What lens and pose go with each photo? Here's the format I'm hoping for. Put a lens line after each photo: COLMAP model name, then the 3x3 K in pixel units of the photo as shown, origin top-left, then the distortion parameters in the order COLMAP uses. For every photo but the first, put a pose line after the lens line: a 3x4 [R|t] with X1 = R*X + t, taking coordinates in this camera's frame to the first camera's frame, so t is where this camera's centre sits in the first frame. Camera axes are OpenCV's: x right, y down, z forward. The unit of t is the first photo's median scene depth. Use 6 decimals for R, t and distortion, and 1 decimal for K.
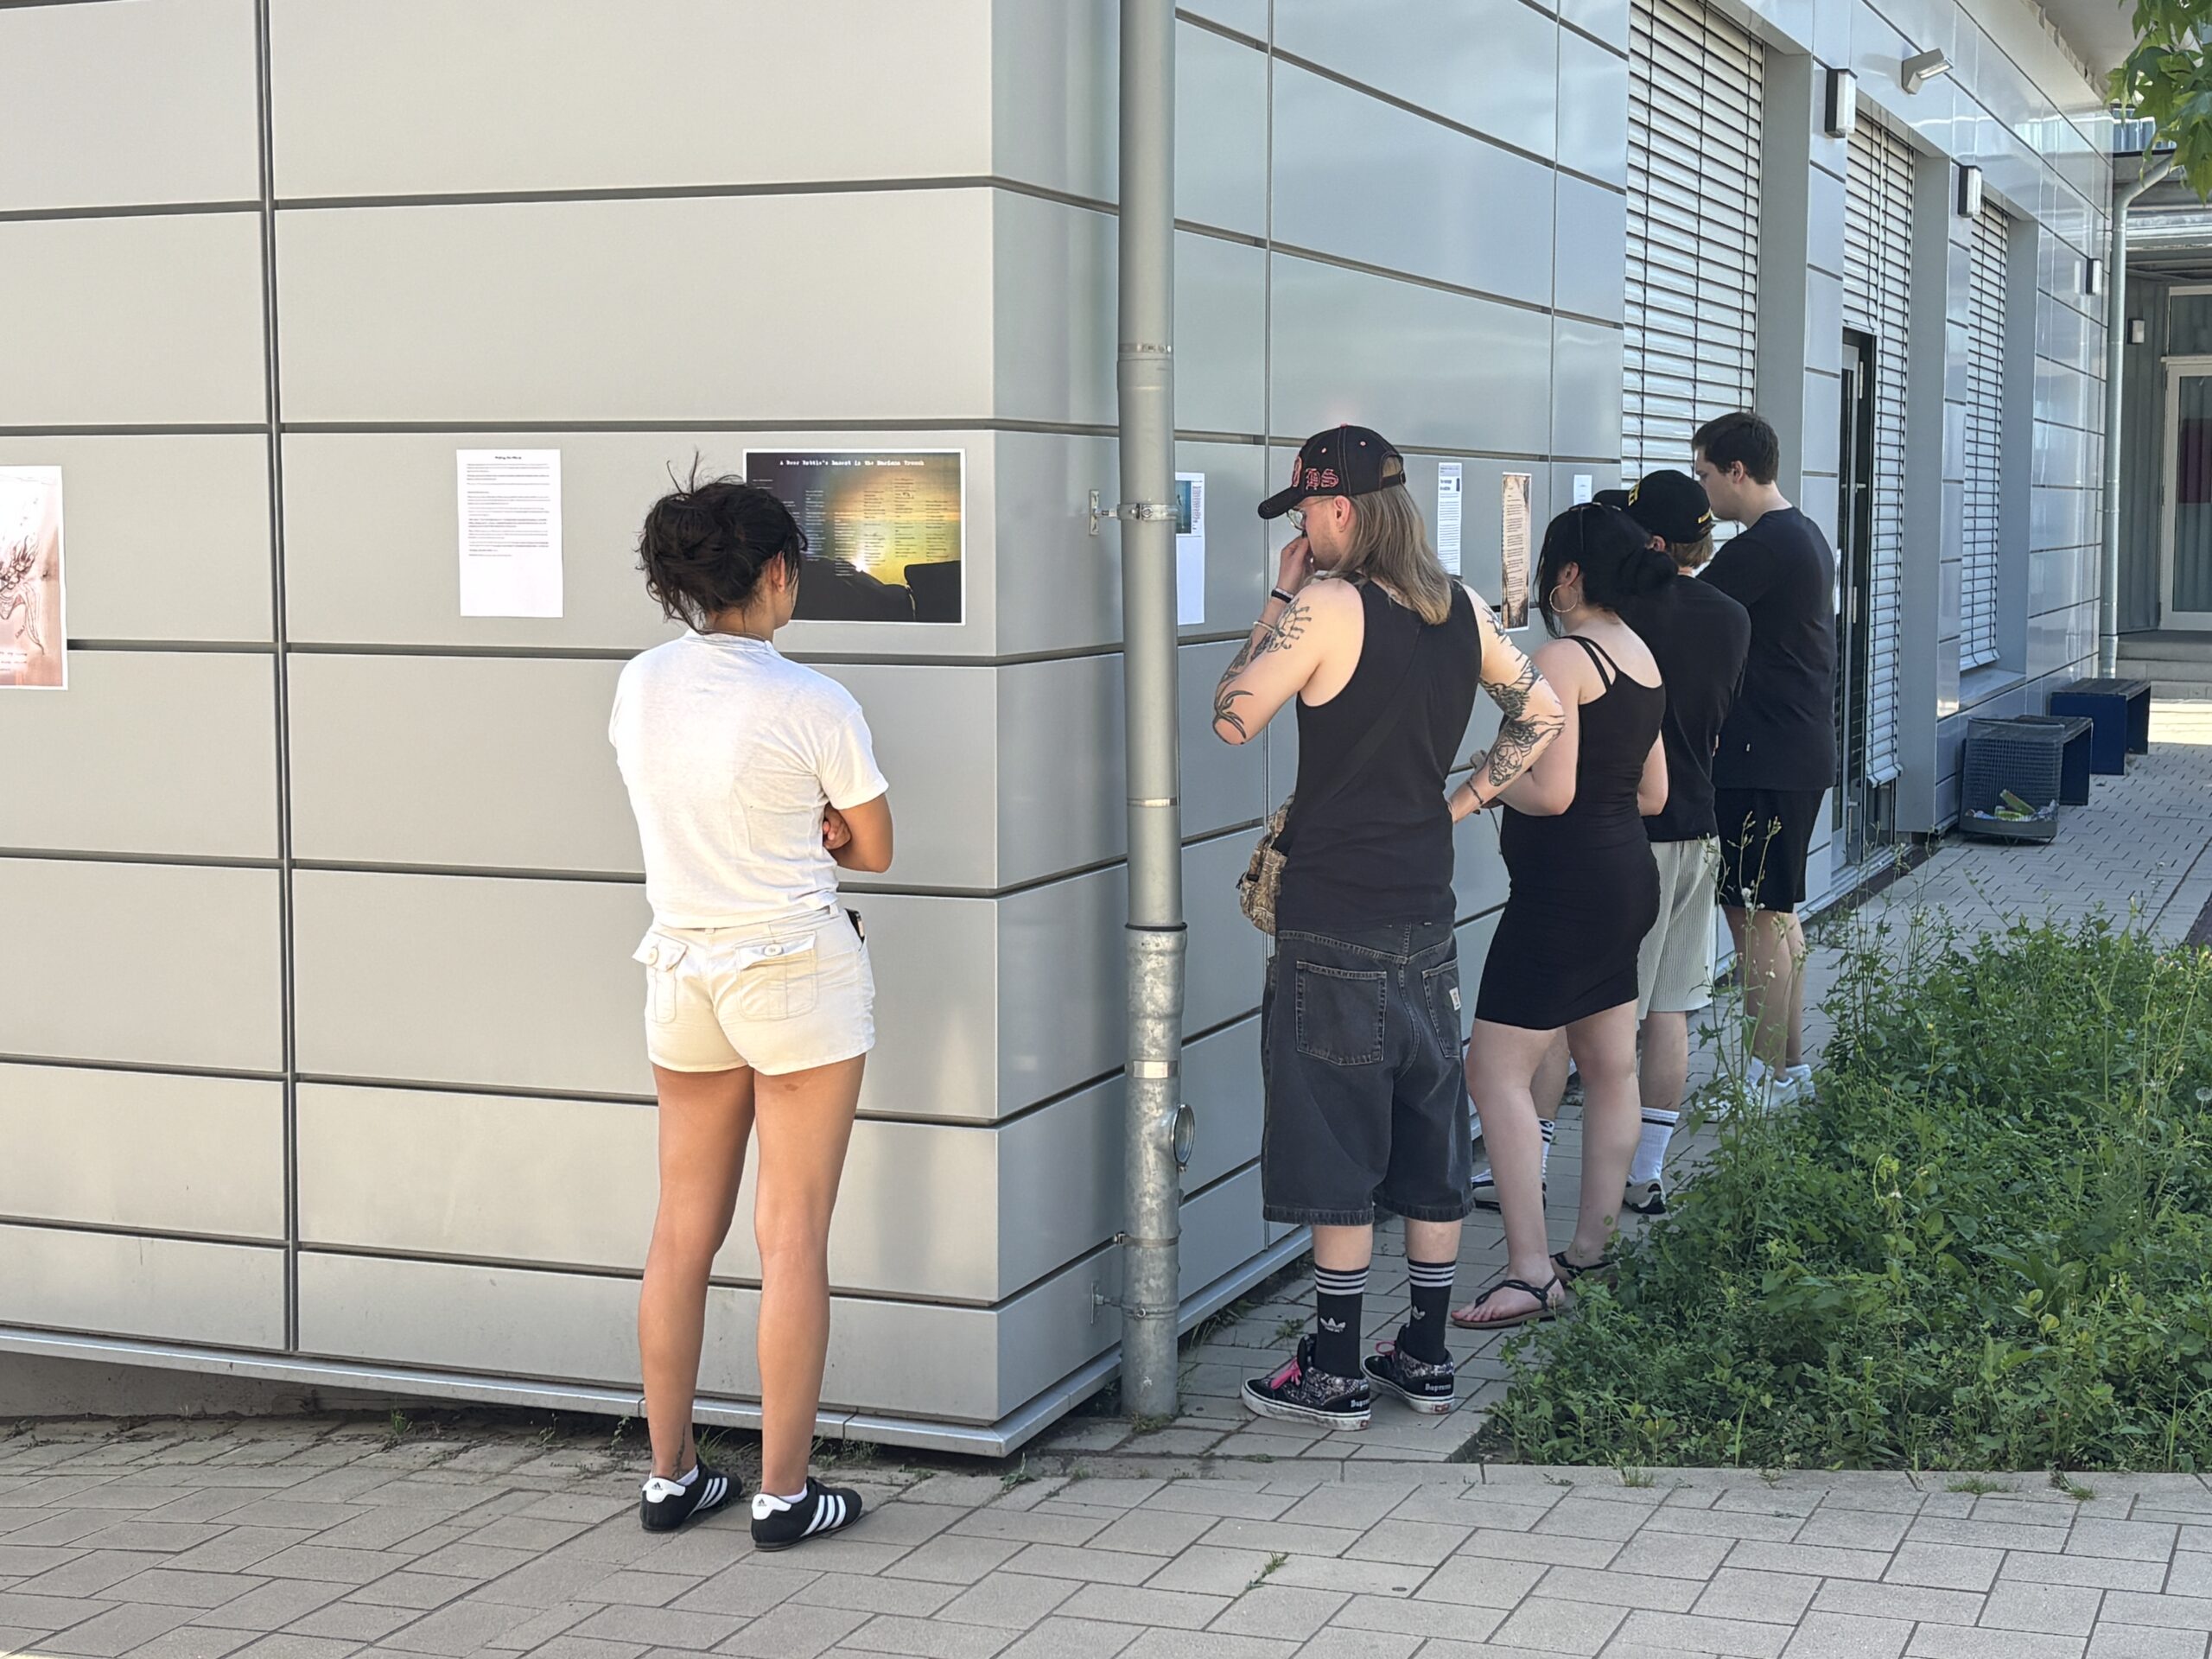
lens RADIAL K [[3562.9, 0, 1106.0], [0, 3562.9, 829.5], [0, 0, 1]] dist [0.047681, 0.013269]
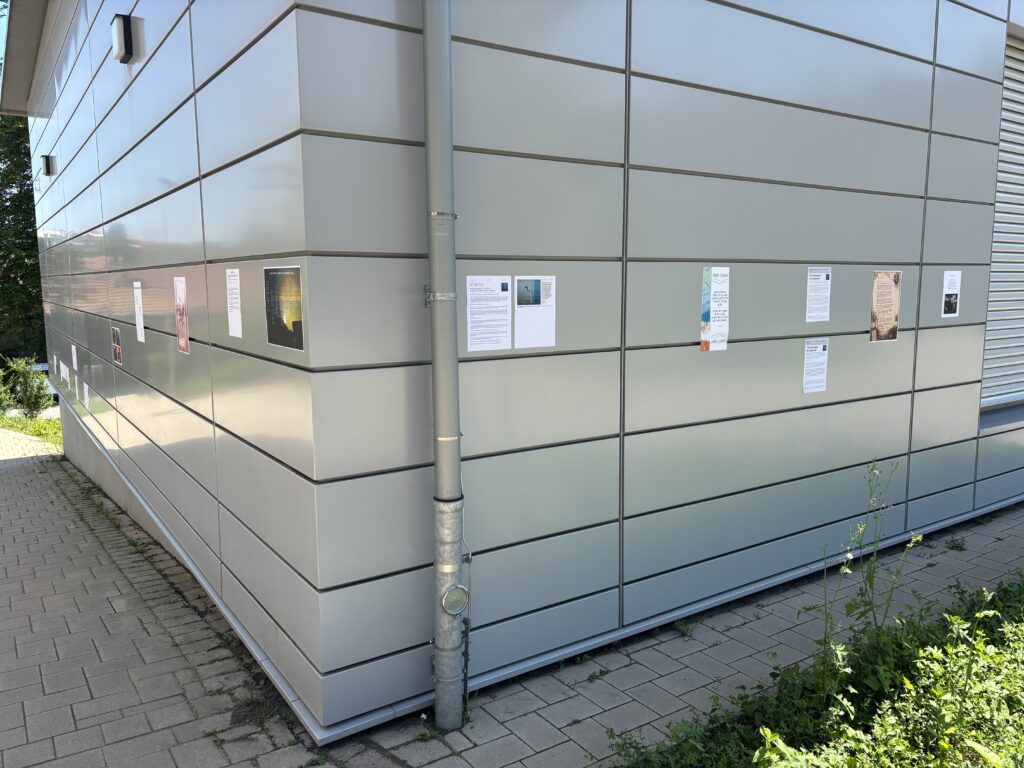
lens RADIAL K [[775.2, 0, 512.0], [0, 775.2, 384.0], [0, 0, 1]] dist [-0.004678, -0.002164]
pose [[0.816418, 0.070252, -0.573173, 0.294919], [-0.045962, 0.997329, 0.056772, -0.065514], [0.575630, -0.020005, 0.817466, 0.661094]]
